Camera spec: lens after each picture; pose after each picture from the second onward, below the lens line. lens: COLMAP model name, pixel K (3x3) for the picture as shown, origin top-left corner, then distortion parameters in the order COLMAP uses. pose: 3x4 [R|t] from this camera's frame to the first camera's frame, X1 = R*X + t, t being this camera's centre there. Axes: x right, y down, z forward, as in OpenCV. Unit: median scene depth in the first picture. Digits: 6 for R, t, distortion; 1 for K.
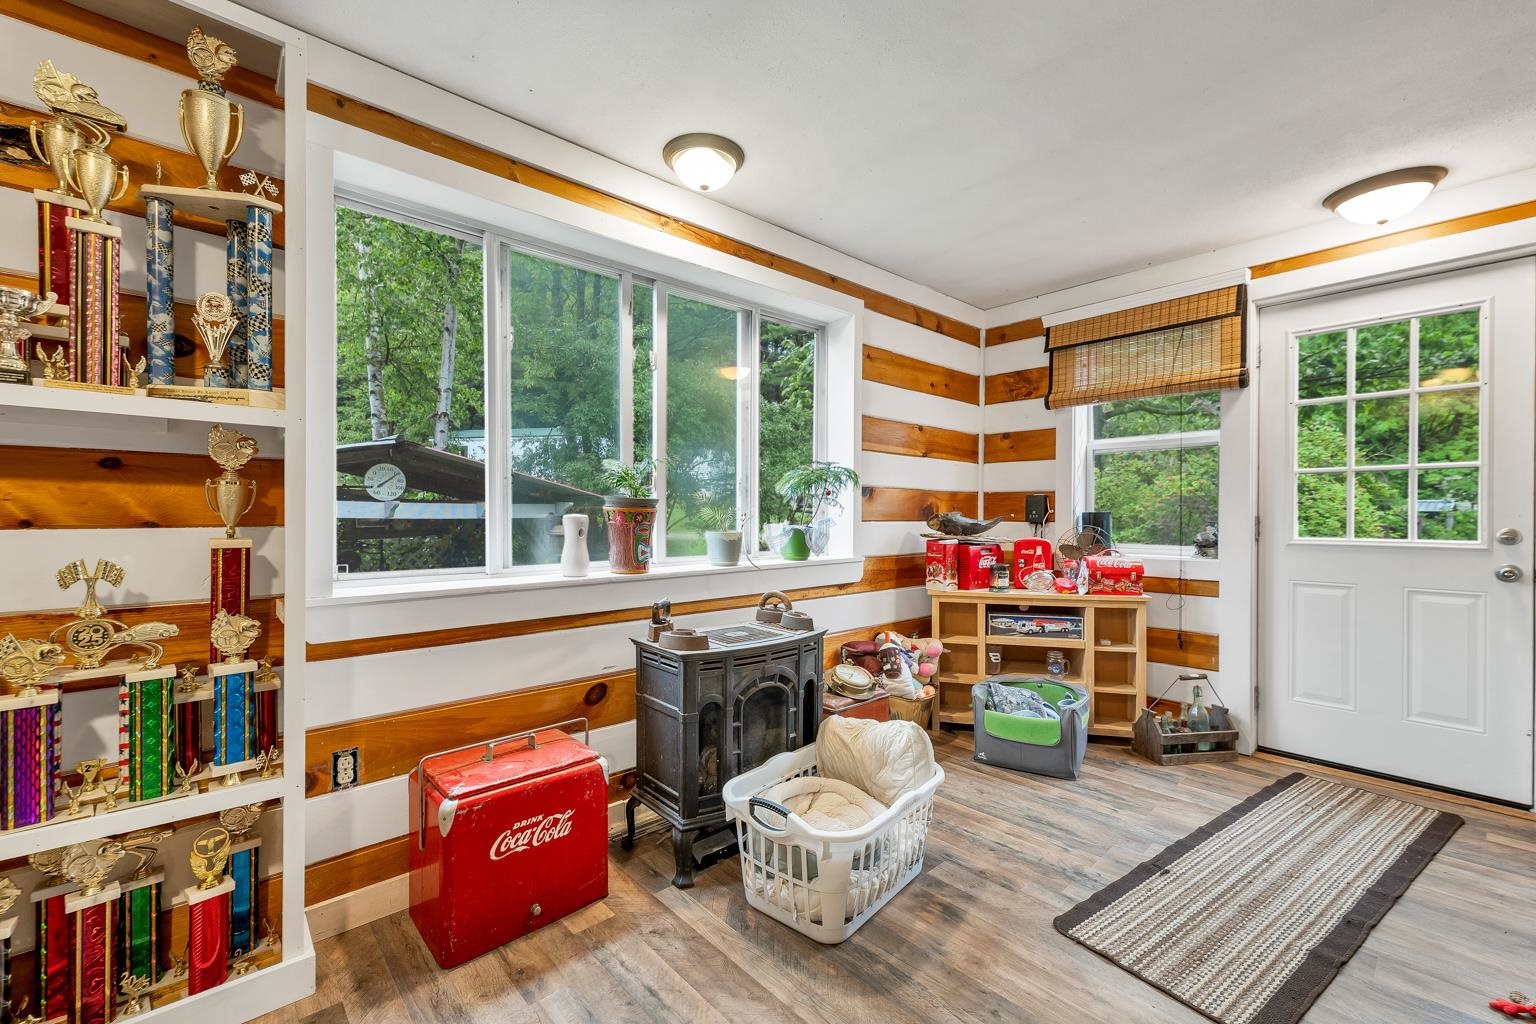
lens RADIAL K [[632.9, 0, 766.1], [0, 632.9, 515.8], [0, 0, 1]] dist [0.002759, -0.000010]
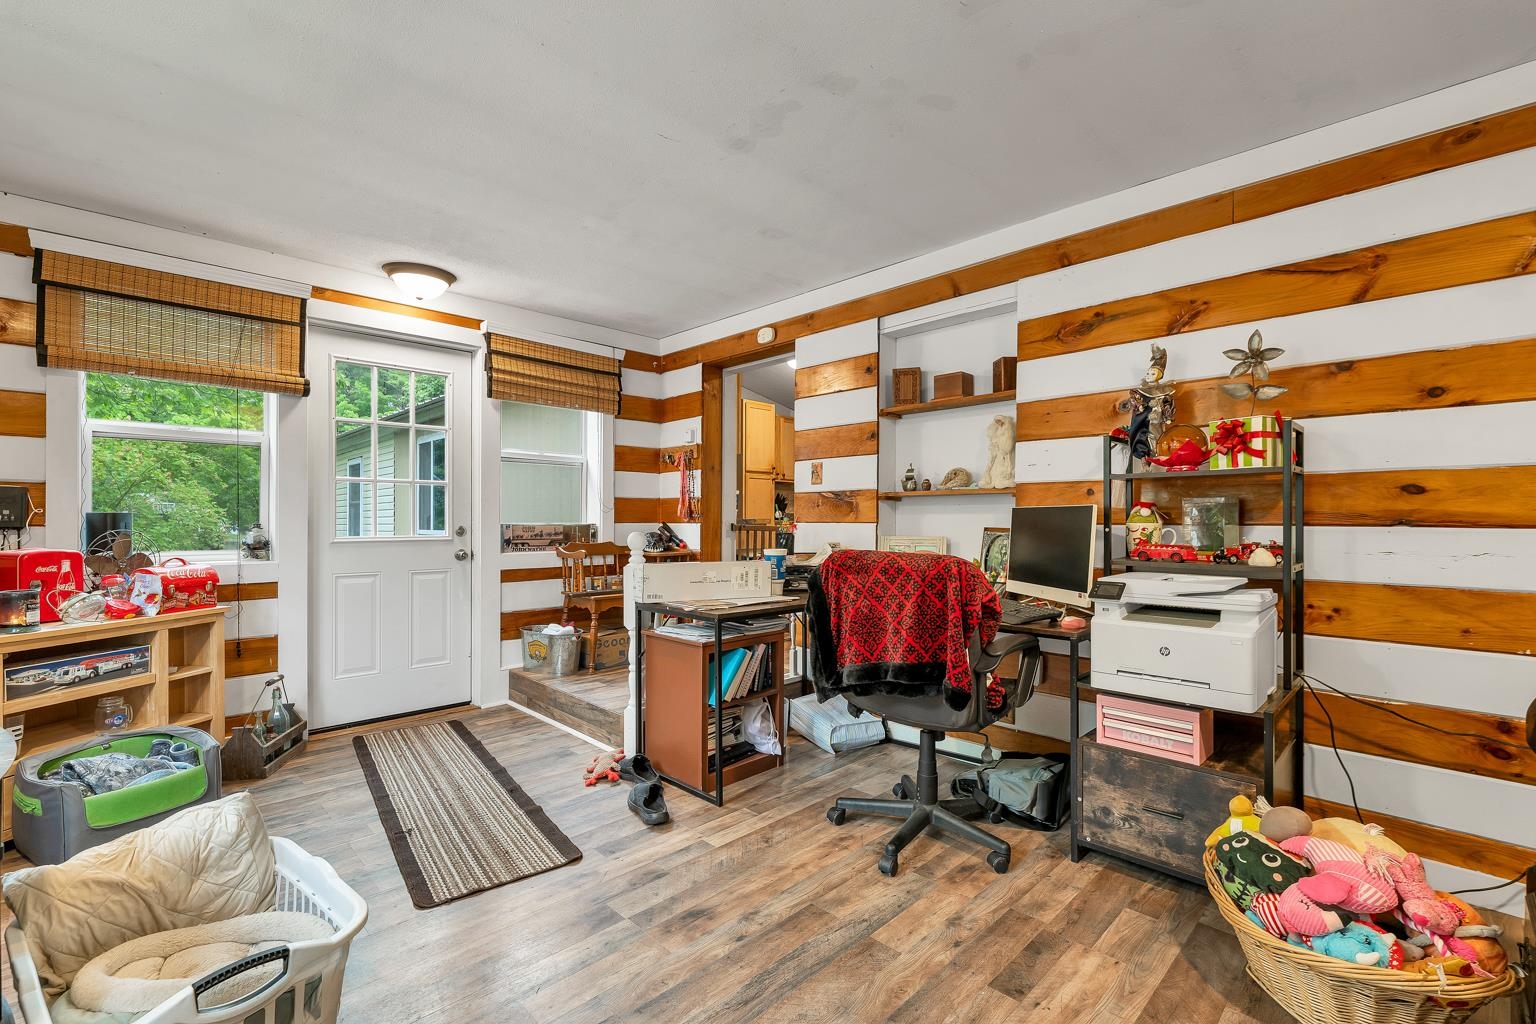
lens RADIAL K [[675.3, 0, 745.6], [0, 675.3, 518.9], [0, 0, 1]] dist [0.001043, 0.000402]
pose [[-0.023234, -0.002642, 0.999727, -0.399299], [0.000415, 0.999996, 0.002653, 0.000197], [-0.999730, 0.000476, -0.023232, 0.290068]]
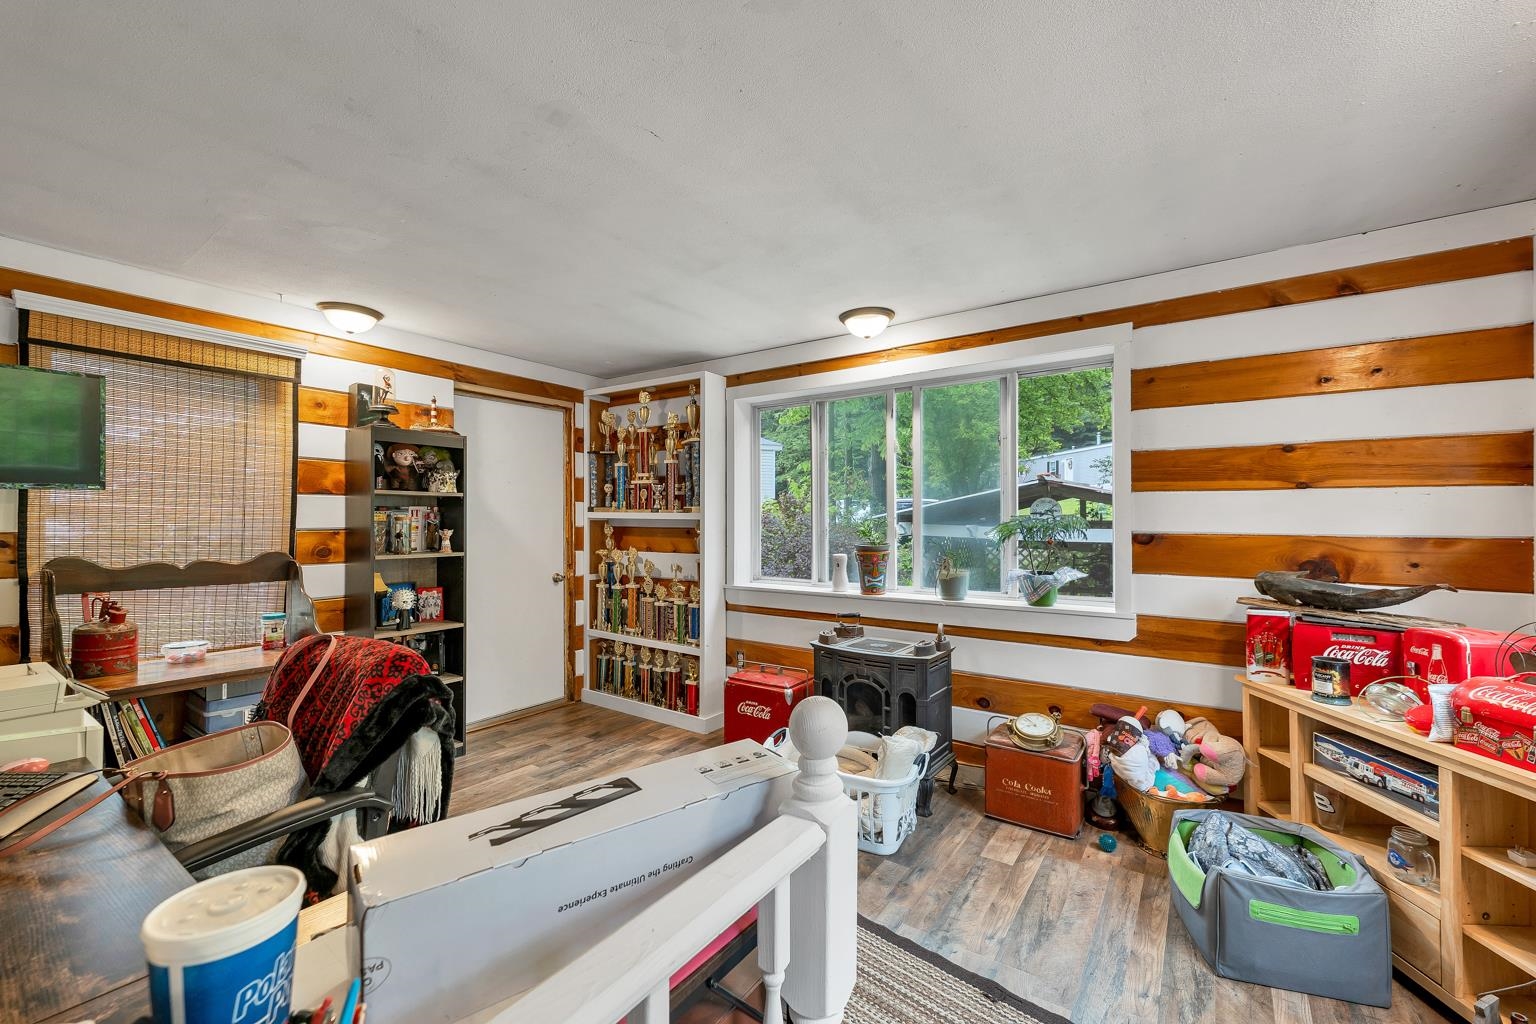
lens RADIAL K [[632.9, 0, 766.1], [0, 632.9, 515.8], [0, 0, 1]] dist [0.002759, -0.000010]
pose [[0.225963, -0.004323, -0.974126, 0.969243], [-0.004172, 0.999977, -0.005406, -0.069353], [0.974127, 0.005286, 0.225940, 0.335788]]
